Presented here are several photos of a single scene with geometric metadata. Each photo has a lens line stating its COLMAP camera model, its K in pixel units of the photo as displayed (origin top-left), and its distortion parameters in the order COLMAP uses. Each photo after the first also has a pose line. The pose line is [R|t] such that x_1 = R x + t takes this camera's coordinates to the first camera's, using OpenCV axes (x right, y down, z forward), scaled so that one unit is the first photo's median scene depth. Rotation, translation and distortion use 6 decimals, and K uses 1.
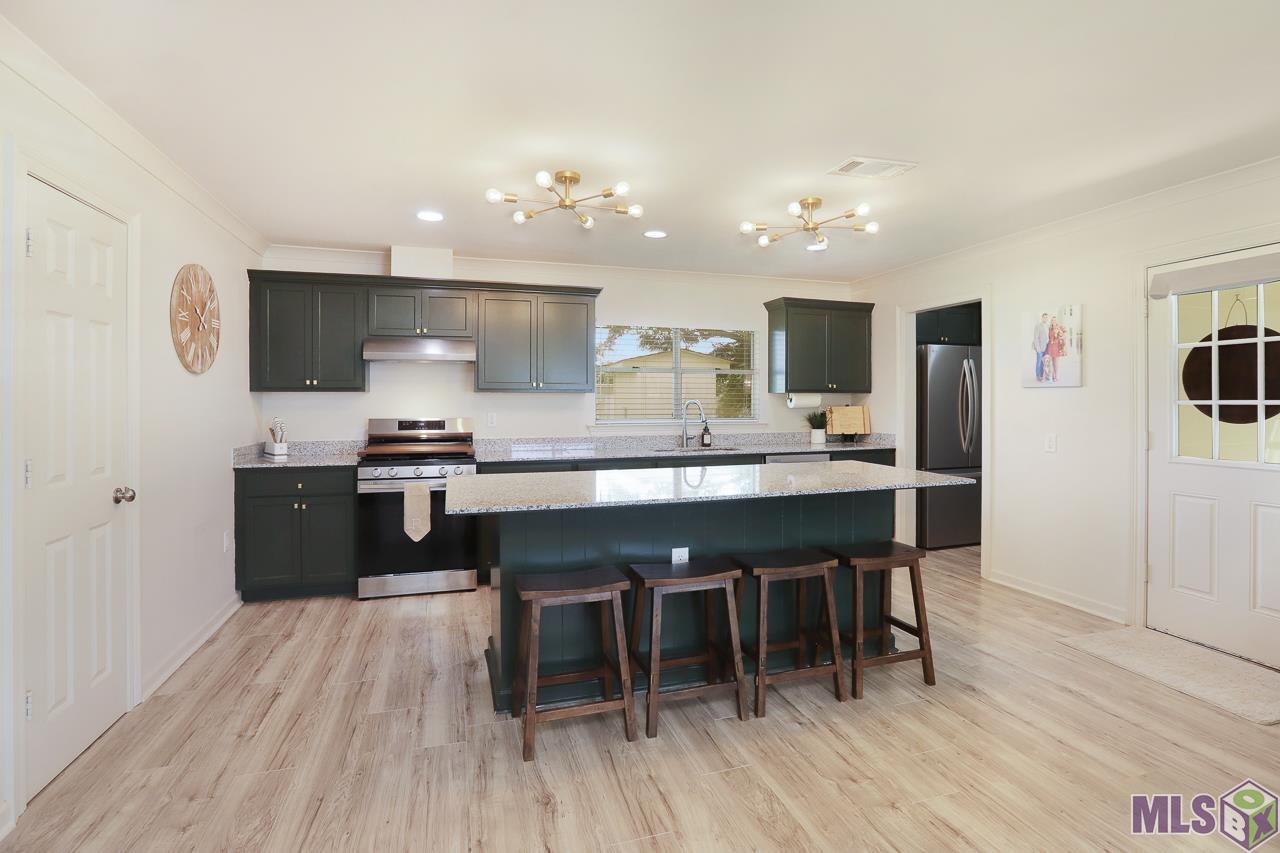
lens RADIAL K [[615.0, 0, 642.9], [0, 615.0, 396.7], [0, 0, 1]] dist [-0.059156, 0.024703]
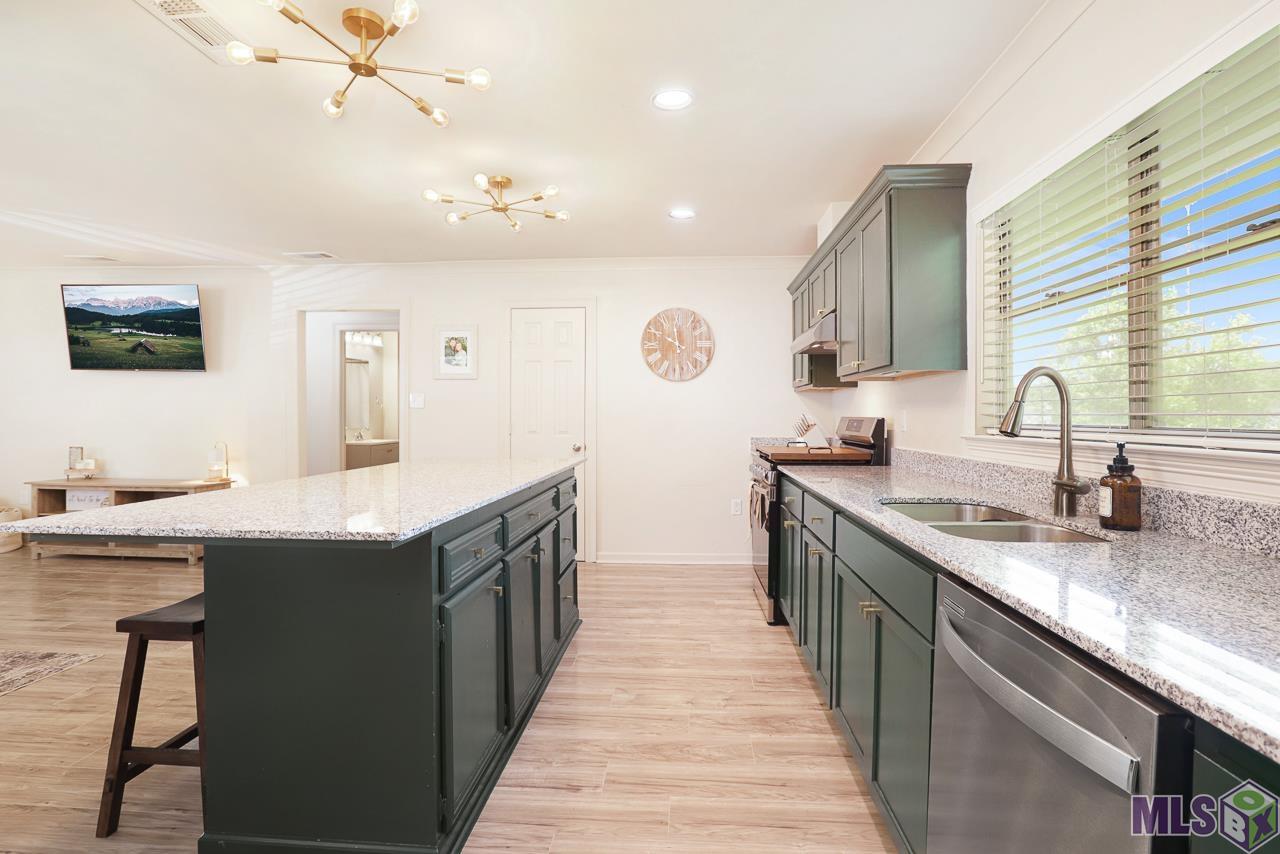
lens RADIAL K [[630.5, 0, 640.0], [0, 630.5, 427.0], [0, 0, 1]] dist [-0.004274, 0.001152]
pose [[-0.384425, 0.015453, -0.923027, 0.582964], [-0.000352, 0.999857, 0.016886, 0.037205], [0.923156, 0.006816, -0.384365, 1.193588]]
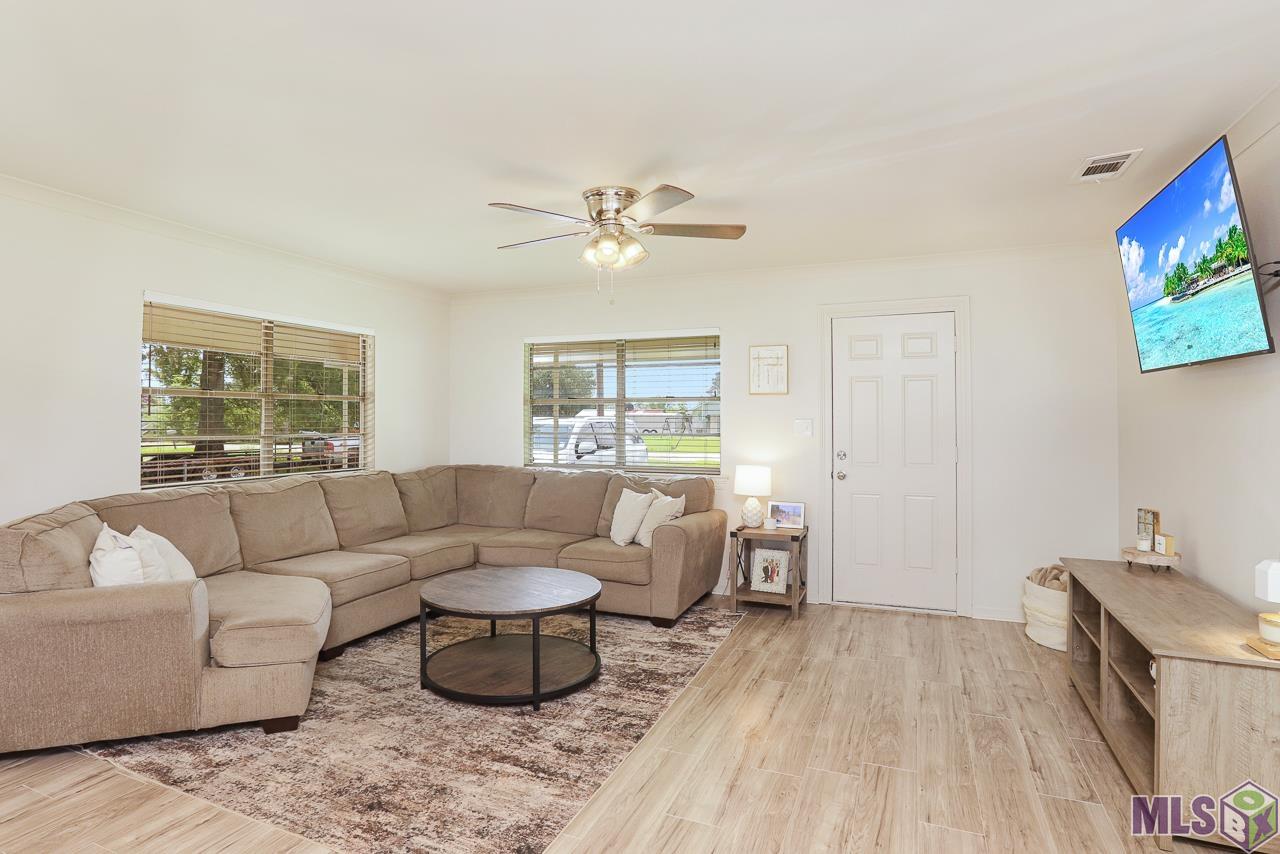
lens RADIAL K [[659.5, 0, 622.2], [0, 659.5, 426.5], [0, 0, 1]] dist [-0.062540, 0.032340]
pose [[-0.751884, -0.003313, 0.659287, -0.207784], [-0.003139, 0.999994, 0.001446, 0.003067], [-0.659288, -0.000982, -0.751890, 0.570656]]
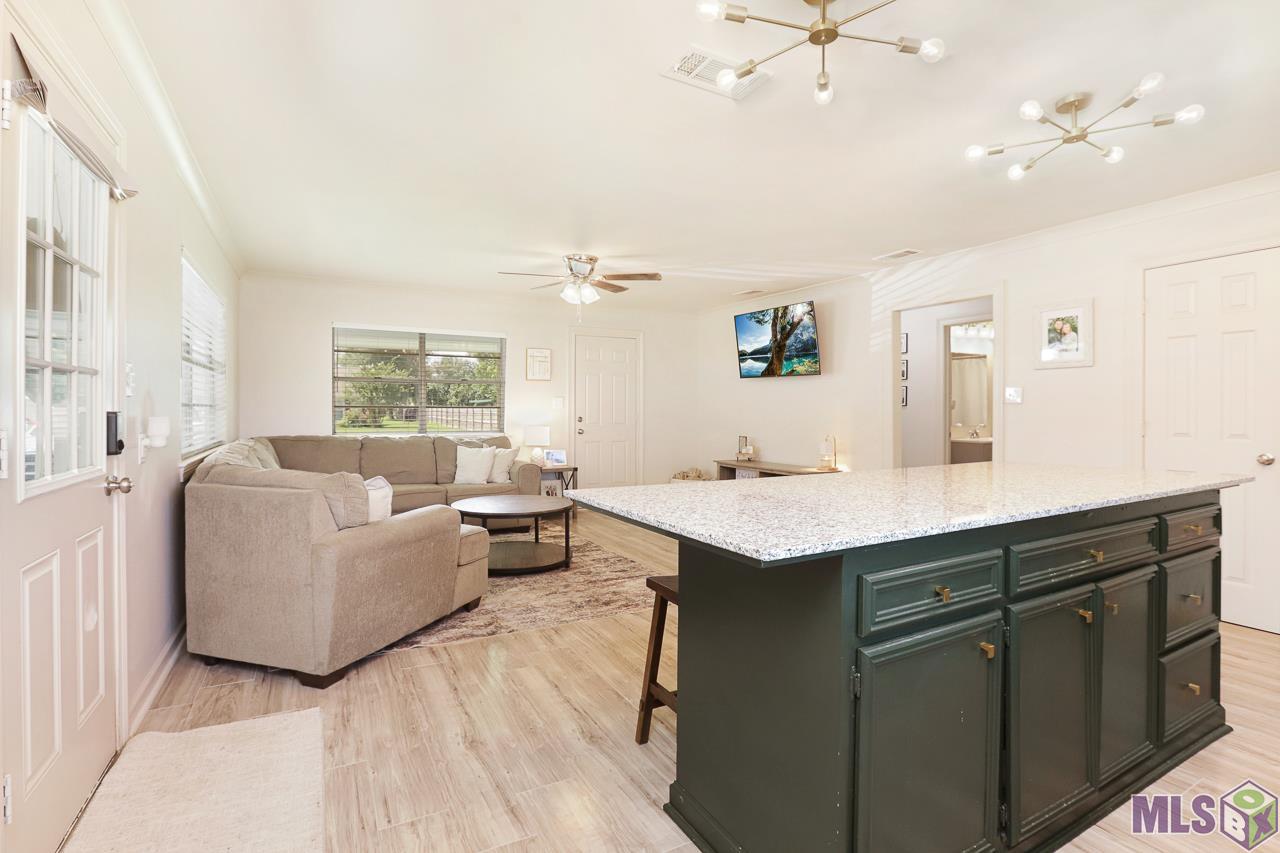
lens RADIAL K [[604.4, 0, 631.4], [0, 604.4, 415.5], [0, 0, 1]] dist [-0.063662, 0.025092]
pose [[-0.983846, 0.001531, -0.179009, 0.429042], [0.001086, 0.999996, 0.002585, 0.038690], [0.179013, 0.002349, -0.983844, 1.196591]]
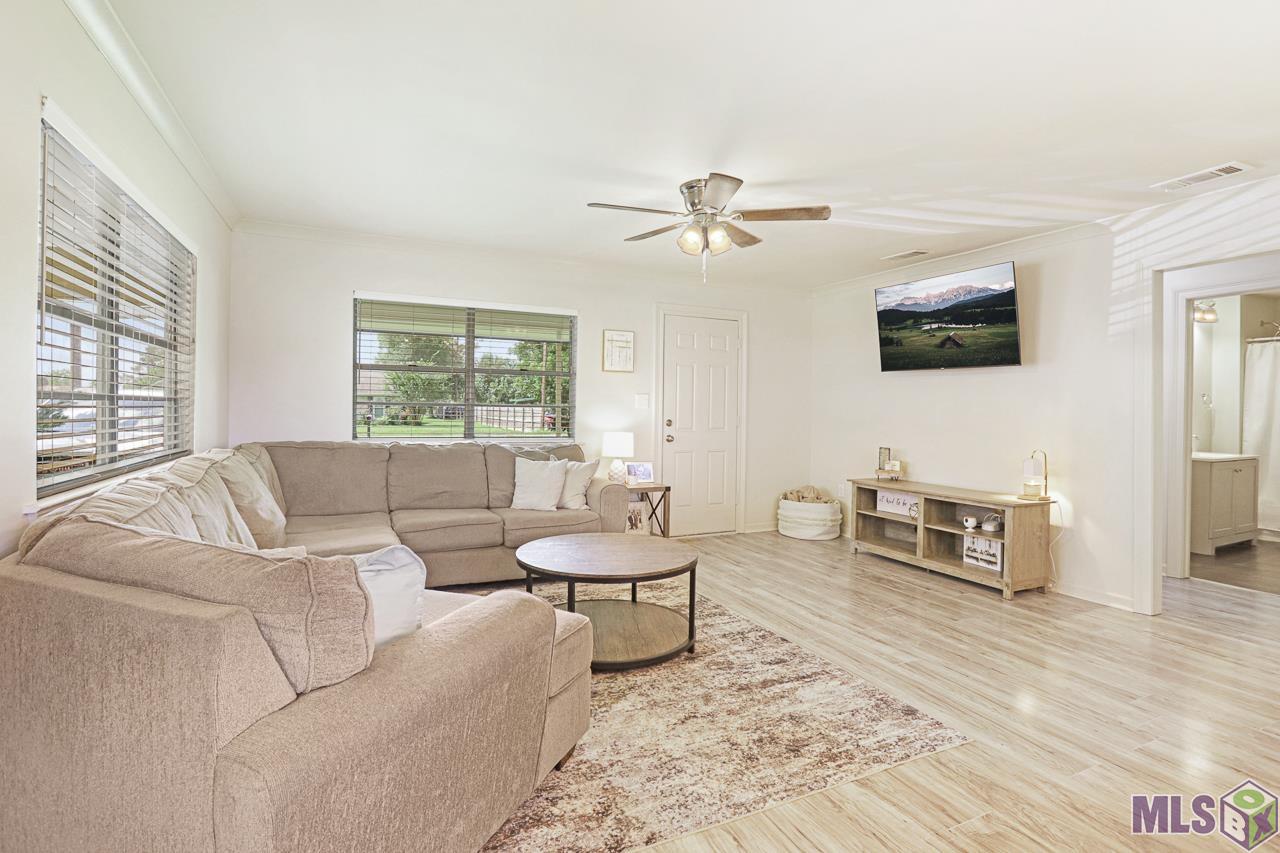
lens RADIAL K [[604.4, 0, 631.4], [0, 604.4, 415.5], [0, 0, 1]] dist [-0.063662, 0.025092]
pose [[-0.992860, -0.009312, -0.118922, 0.507268], [-0.009716, 0.999949, 0.002813, 0.035180], [0.118890, 0.003948, -0.992900, 0.791417]]
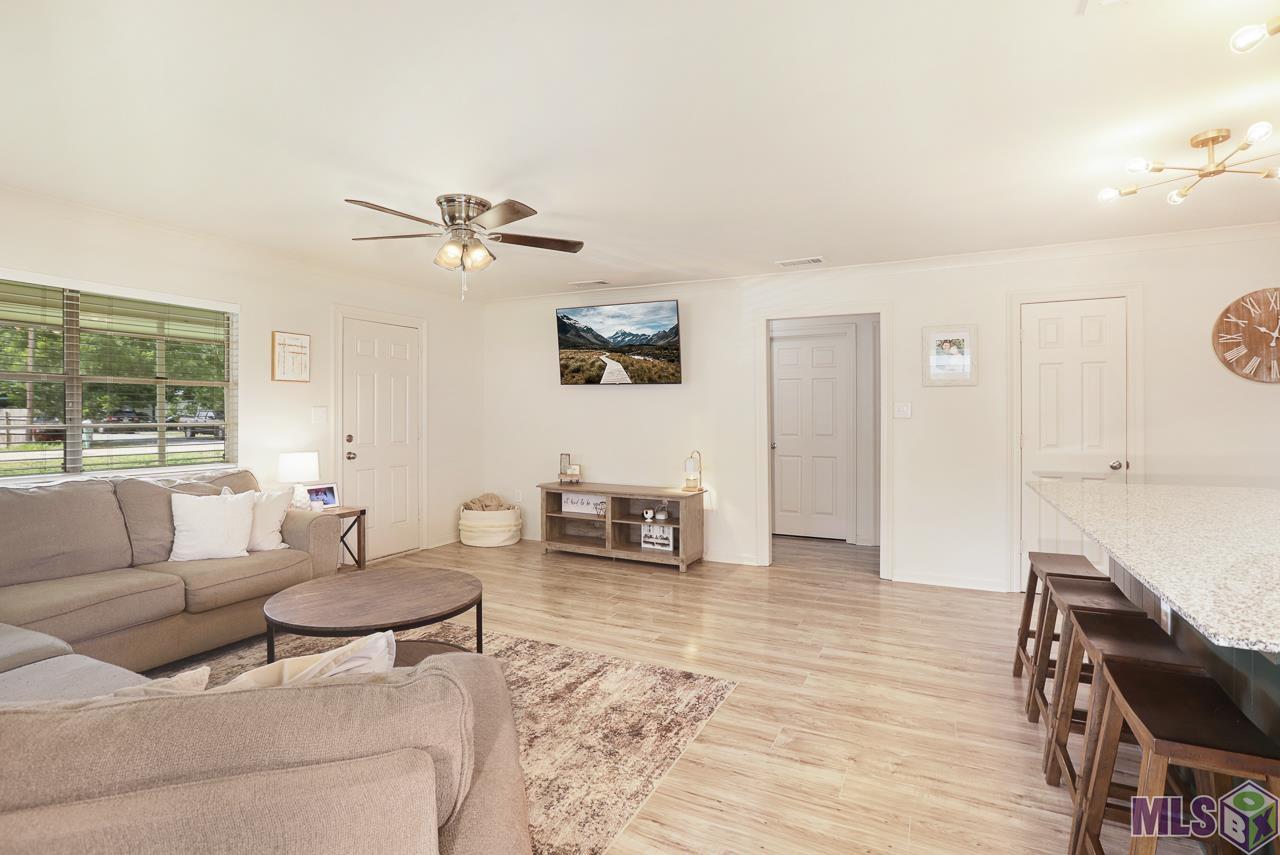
lens RADIAL K [[610.6, 0, 639.2], [0, 610.6, 414.7], [0, 0, 1]] dist [-0.059999, 0.024089]
pose [[-0.698257, 0.005264, -0.715828, 0.724099], [0.006880, 0.999976, 0.000642, 0.009505], [0.715815, -0.004476, -0.698276, 0.718383]]
